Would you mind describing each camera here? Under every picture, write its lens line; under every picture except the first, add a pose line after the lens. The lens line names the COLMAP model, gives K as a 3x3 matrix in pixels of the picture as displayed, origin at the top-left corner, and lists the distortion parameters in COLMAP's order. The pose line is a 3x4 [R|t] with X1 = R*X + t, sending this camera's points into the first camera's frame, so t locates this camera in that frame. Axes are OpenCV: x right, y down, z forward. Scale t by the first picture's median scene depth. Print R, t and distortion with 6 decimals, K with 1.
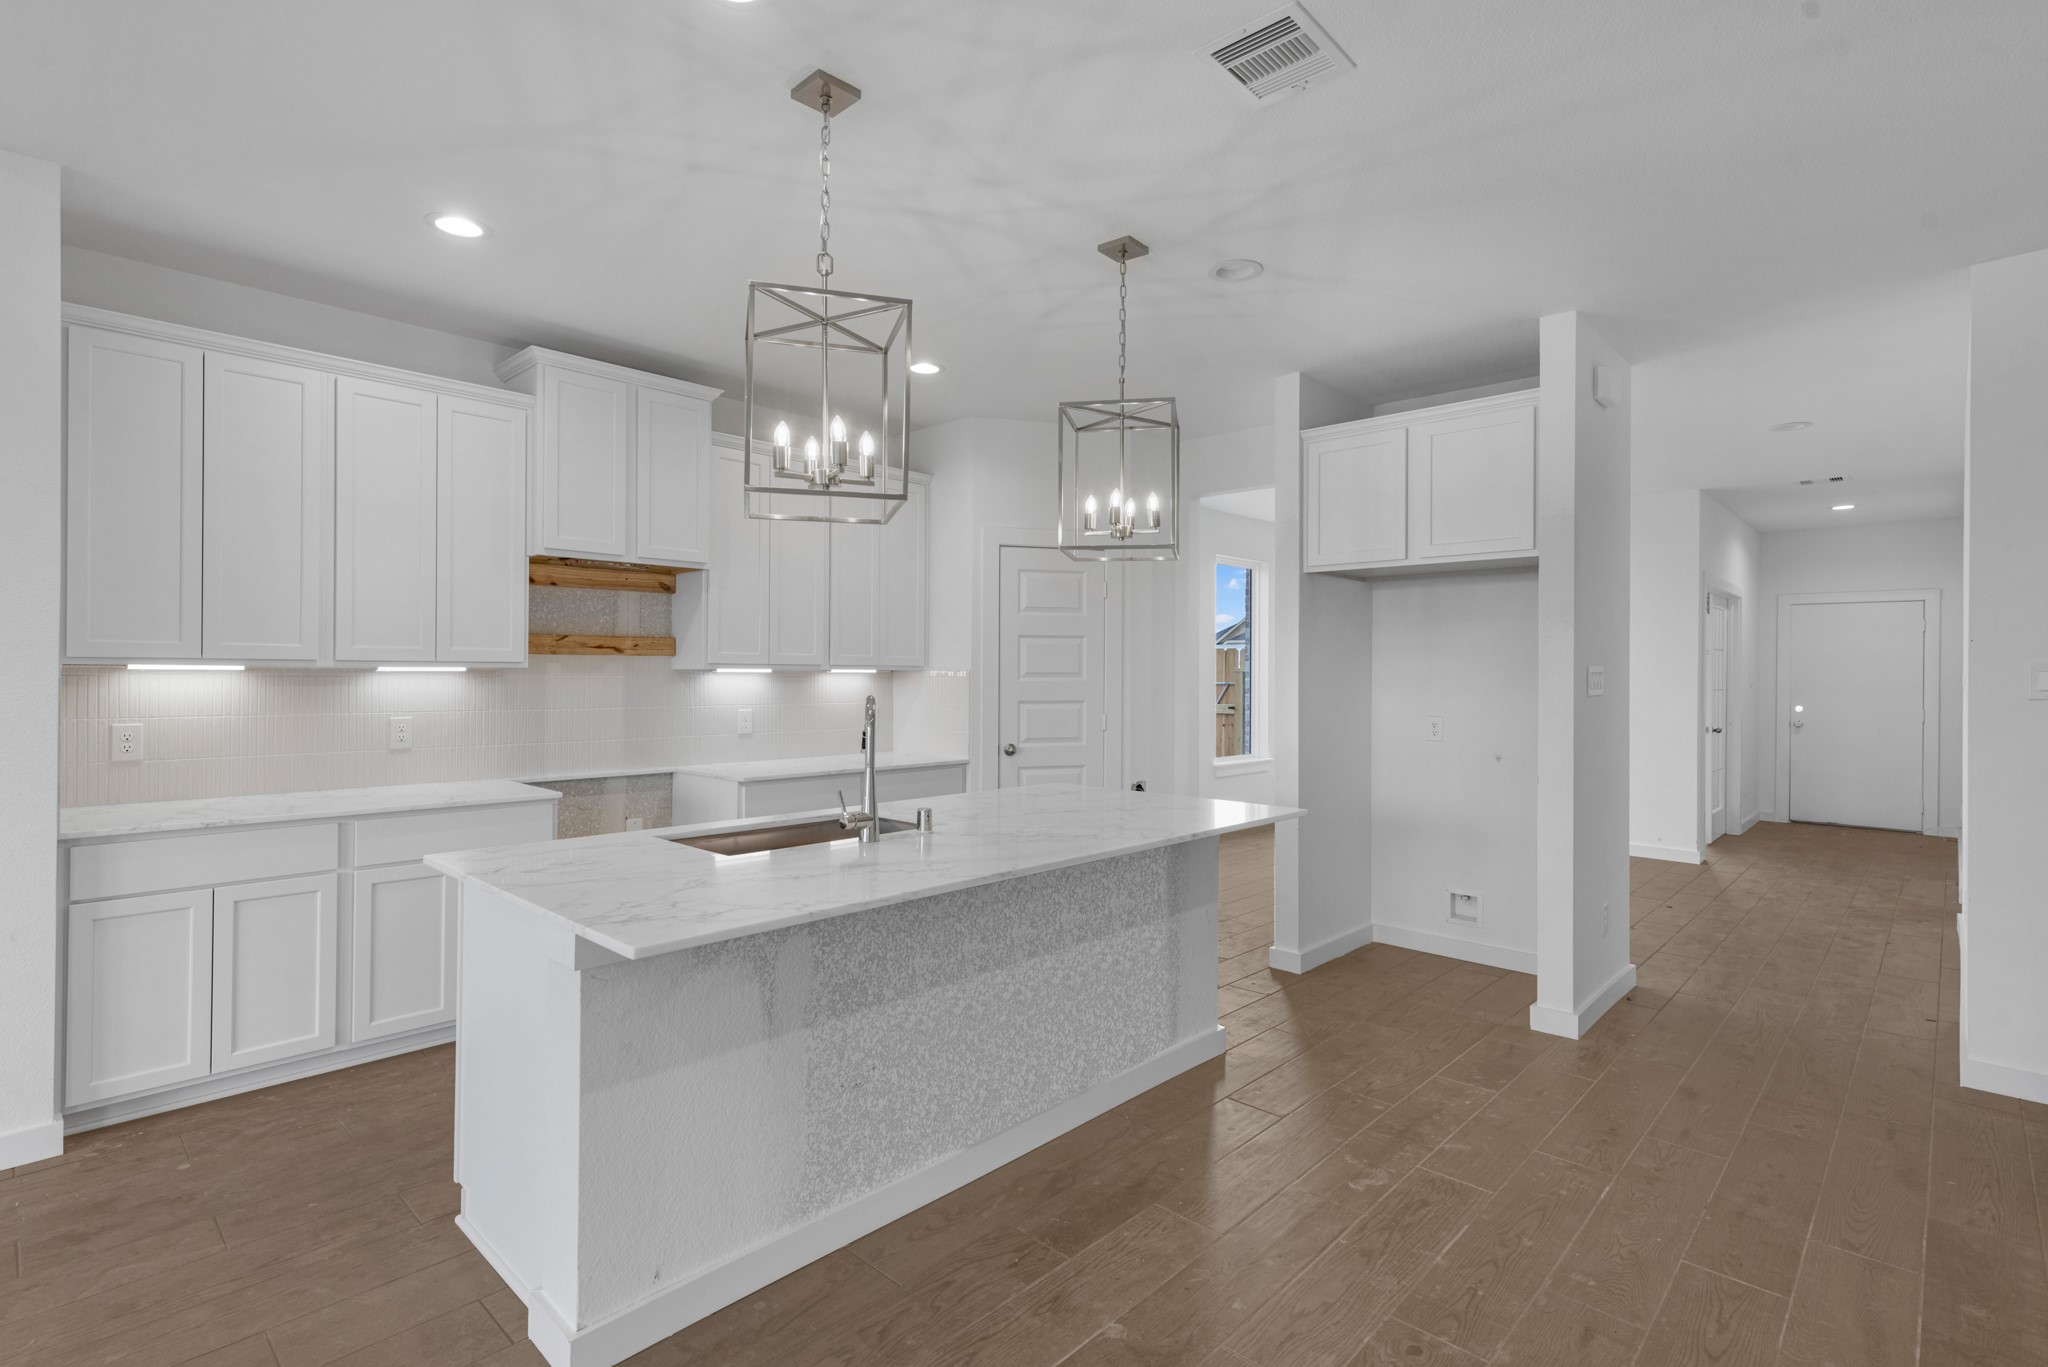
lens RADIAL K [[977.3, 0, 1016.1], [0, 977.3, 670.5], [0, 0, 1]] dist [-0.001546, -0.000729]
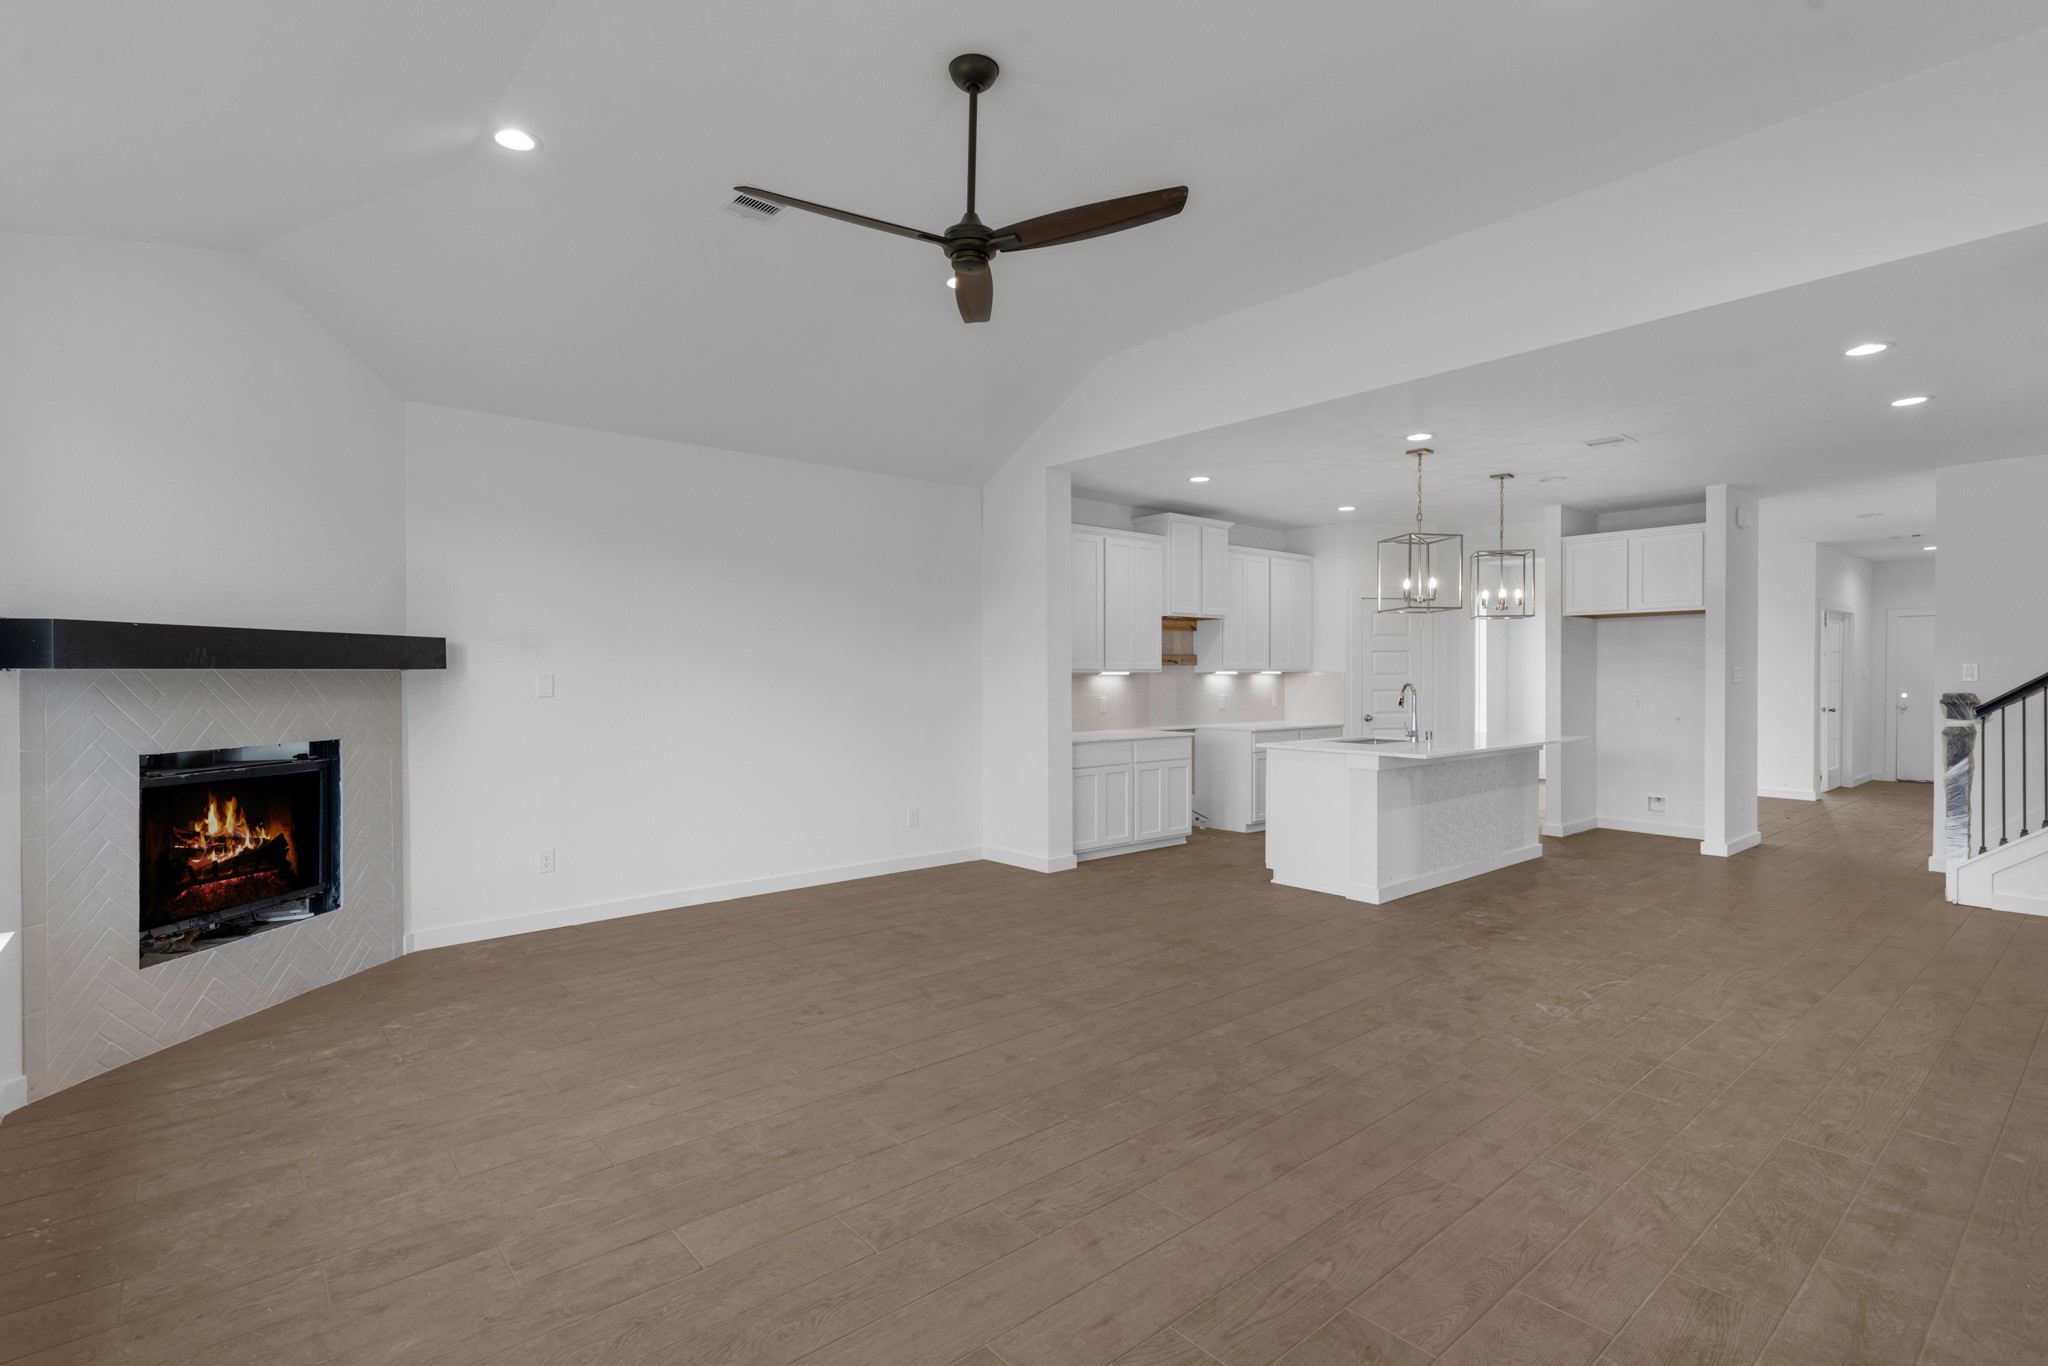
lens RADIAL K [[950.4, 0, 1025.2], [0, 950.4, 686.1], [0, 0, 1]] dist [-0.001724, 0.000650]
pose [[0.993948, -0.007000, -0.109630, -0.500185], [0.008602, 0.999863, 0.014152, -0.004258], [0.109516, -0.015010, 0.993872, -0.851191]]
